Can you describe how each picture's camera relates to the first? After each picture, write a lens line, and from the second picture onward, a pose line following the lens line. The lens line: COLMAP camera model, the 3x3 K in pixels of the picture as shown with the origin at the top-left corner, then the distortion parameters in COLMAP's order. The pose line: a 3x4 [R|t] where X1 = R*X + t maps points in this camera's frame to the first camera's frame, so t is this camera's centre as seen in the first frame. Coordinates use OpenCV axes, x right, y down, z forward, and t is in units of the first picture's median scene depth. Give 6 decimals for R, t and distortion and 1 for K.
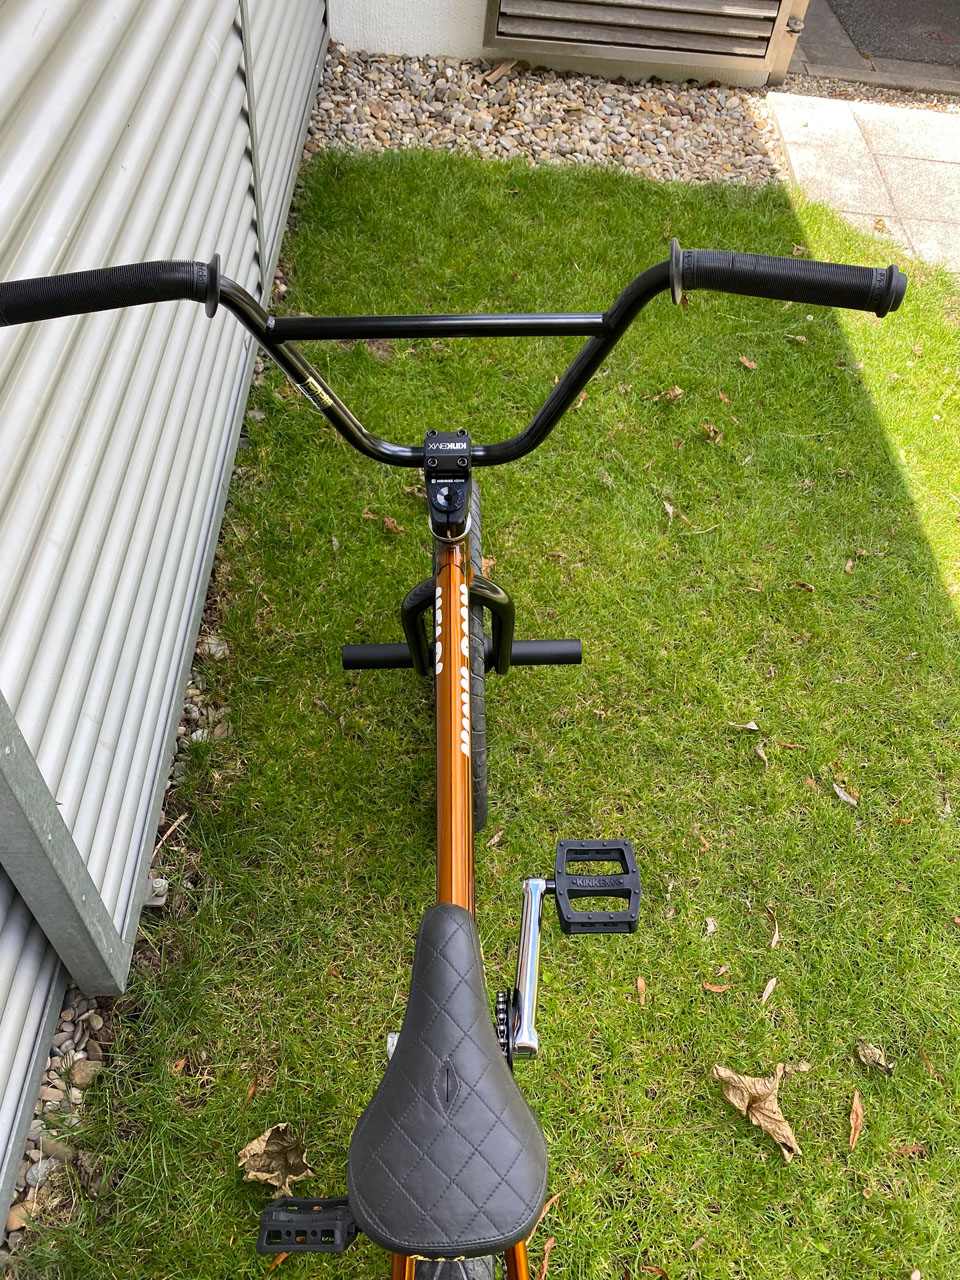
lens RADIAL K [[986.6, 0, 480.0], [0, 986.6, 640.0], [0, 0, 1]] dist [0.013221, -0.003021]
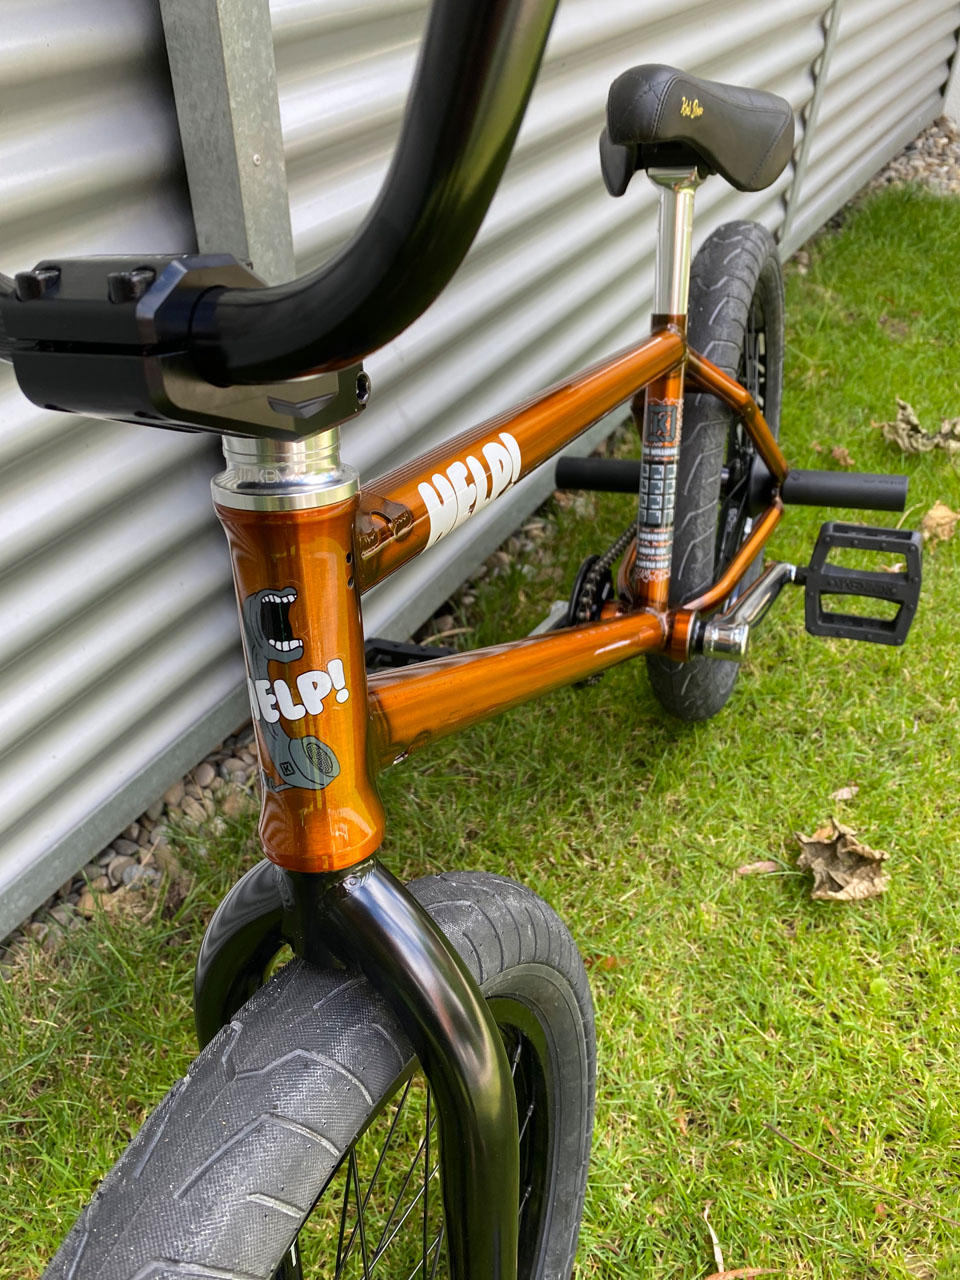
lens RADIAL K [[990.2, 0, 445.0], [0, 990.2, 651.4], [0, 0, 1]] dist [-0.005710, -0.009446]
pose [[0.835466, 0.282536, -0.471348, 0.039876], [-0.374276, 0.920578, -0.111592, 0.147913], [0.402384, 0.269646, 0.874859, 0.136774]]
